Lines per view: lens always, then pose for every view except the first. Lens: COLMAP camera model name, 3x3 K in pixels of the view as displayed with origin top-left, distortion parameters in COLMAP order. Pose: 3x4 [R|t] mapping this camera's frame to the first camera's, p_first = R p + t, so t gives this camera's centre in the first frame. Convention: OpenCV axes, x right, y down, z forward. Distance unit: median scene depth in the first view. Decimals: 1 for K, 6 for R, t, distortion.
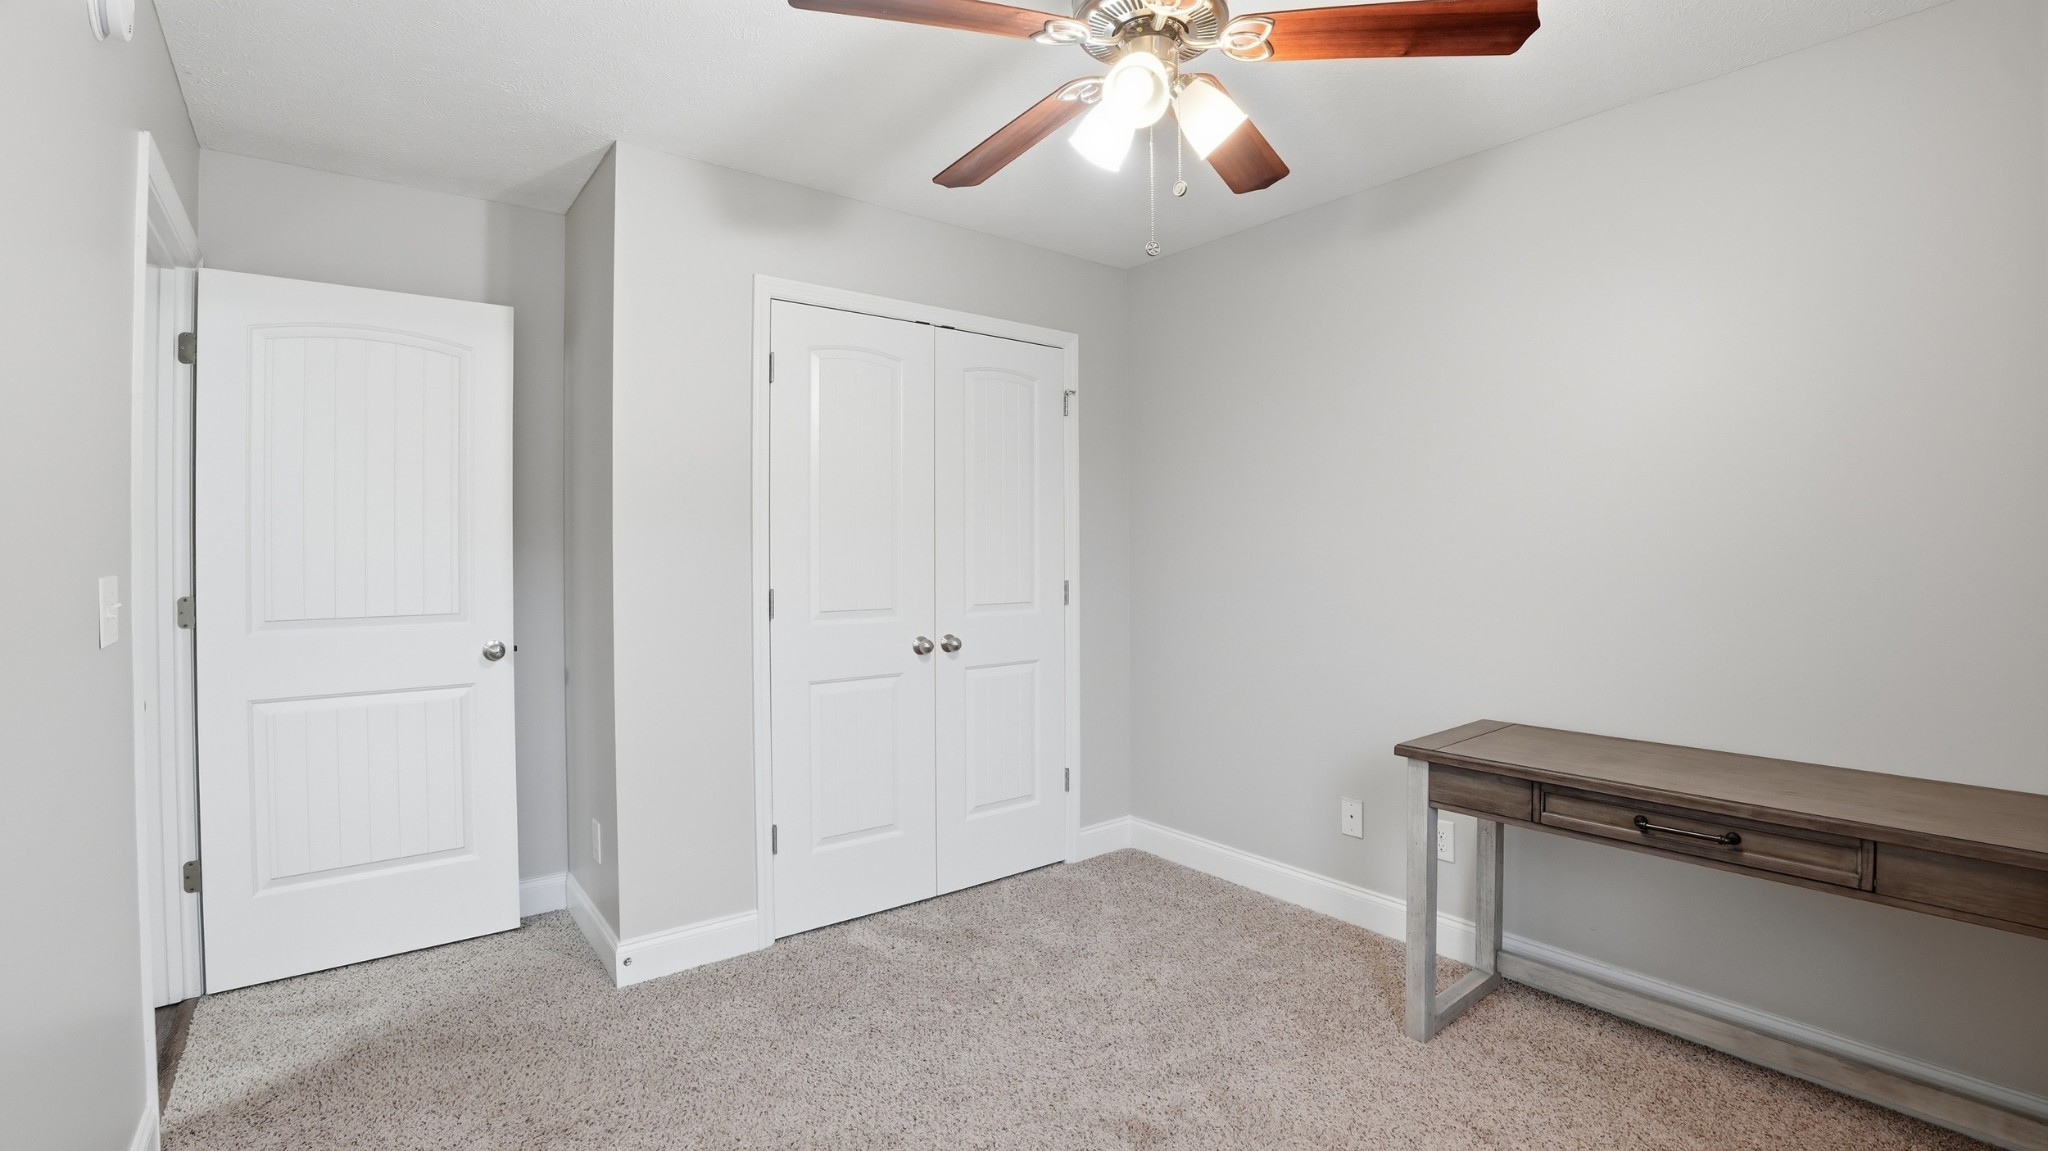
lens RADIAL K [[930.4, 0, 1022.3], [0, 930.4, 557.1], [0, 0, 1]] dist [-0.032328, 0.000635]
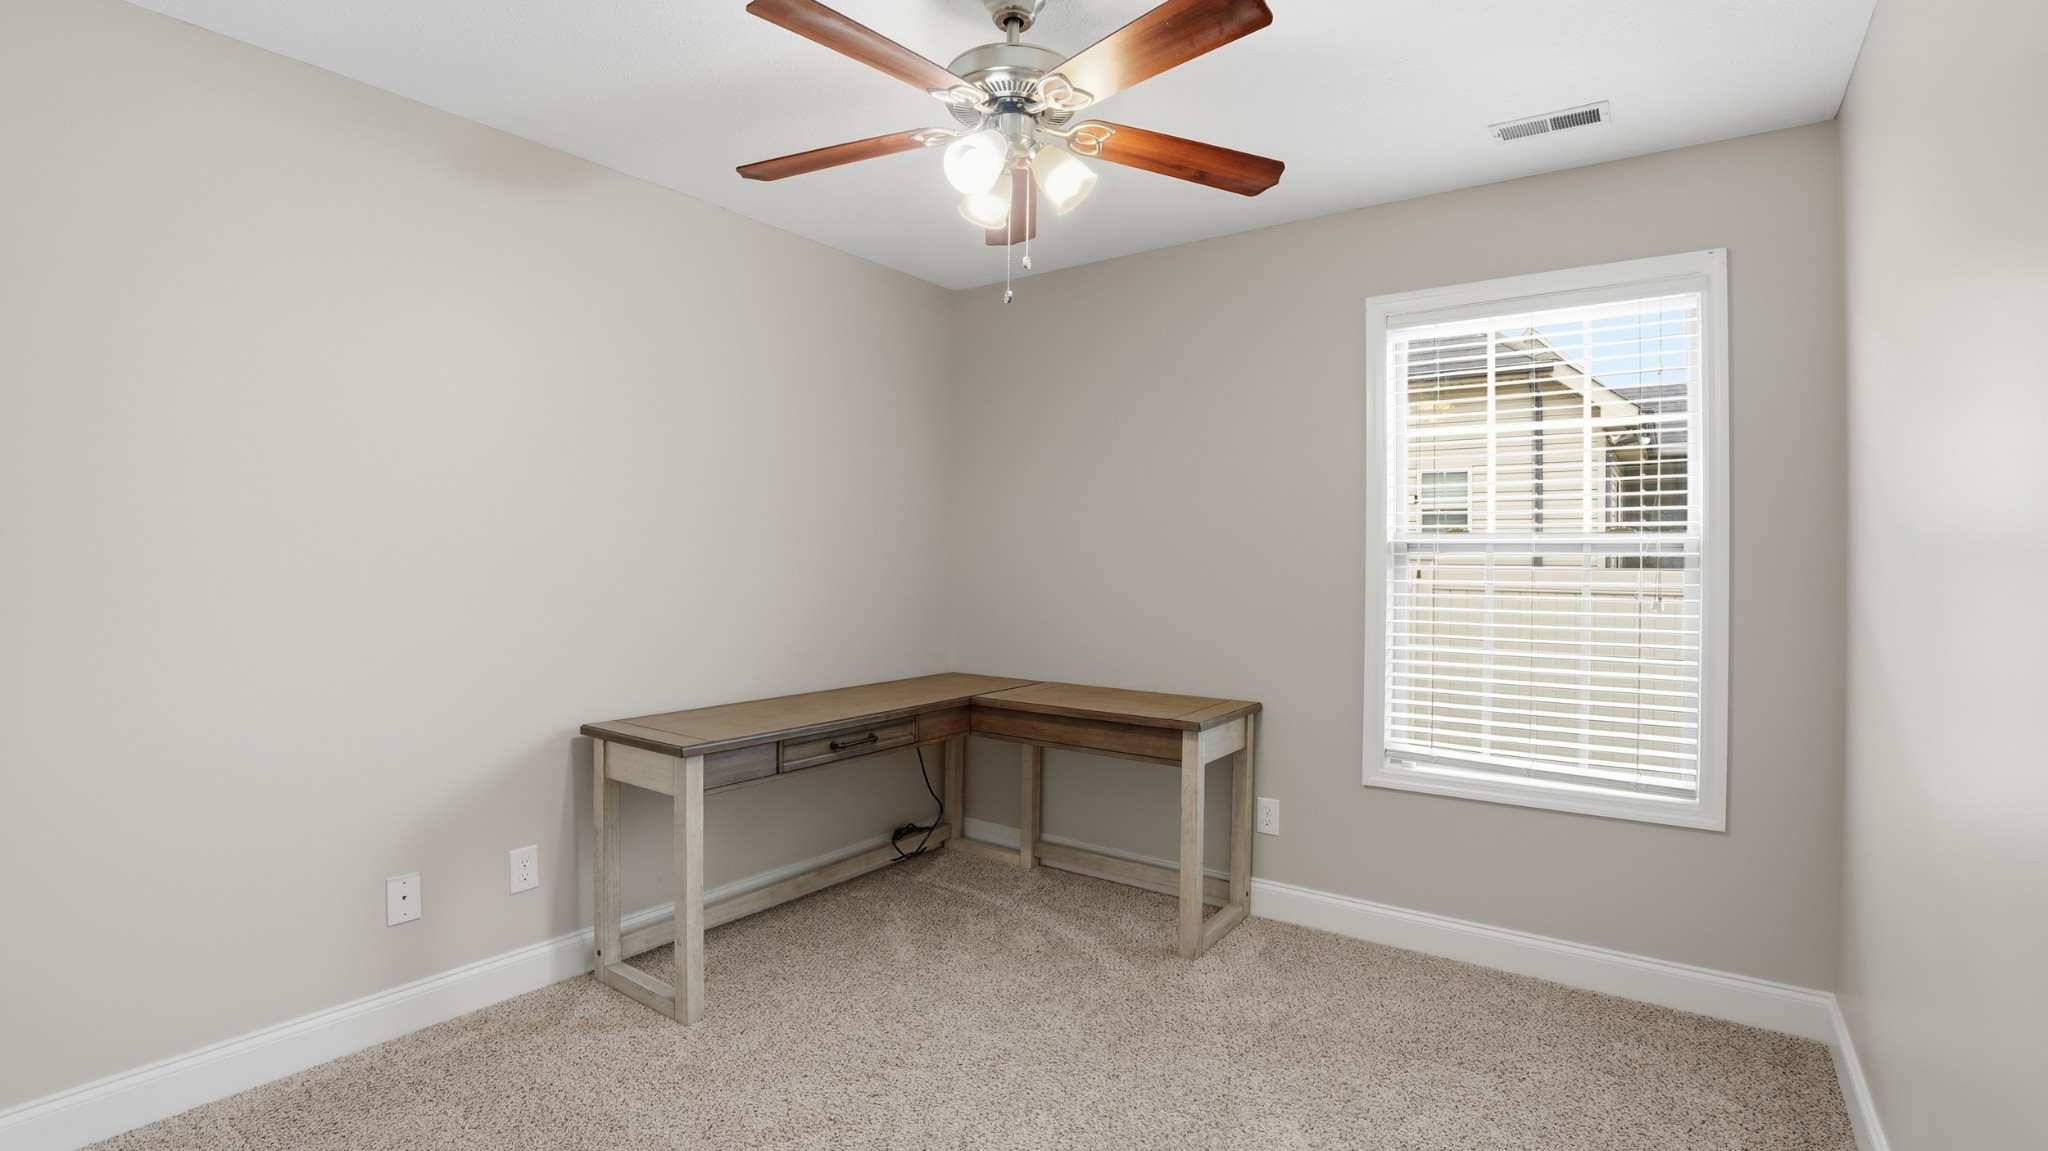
lens RADIAL K [[930.4, 0, 1022.3], [0, 930.4, 557.1], [0, 0, 1]] dist [-0.032328, 0.000635]
pose [[-0.278823, 0.006793, 0.960319, -0.770732], [-0.000641, 0.999973, -0.007260, 0.001755], [-0.960342, -0.002640, -0.278811, 1.056514]]
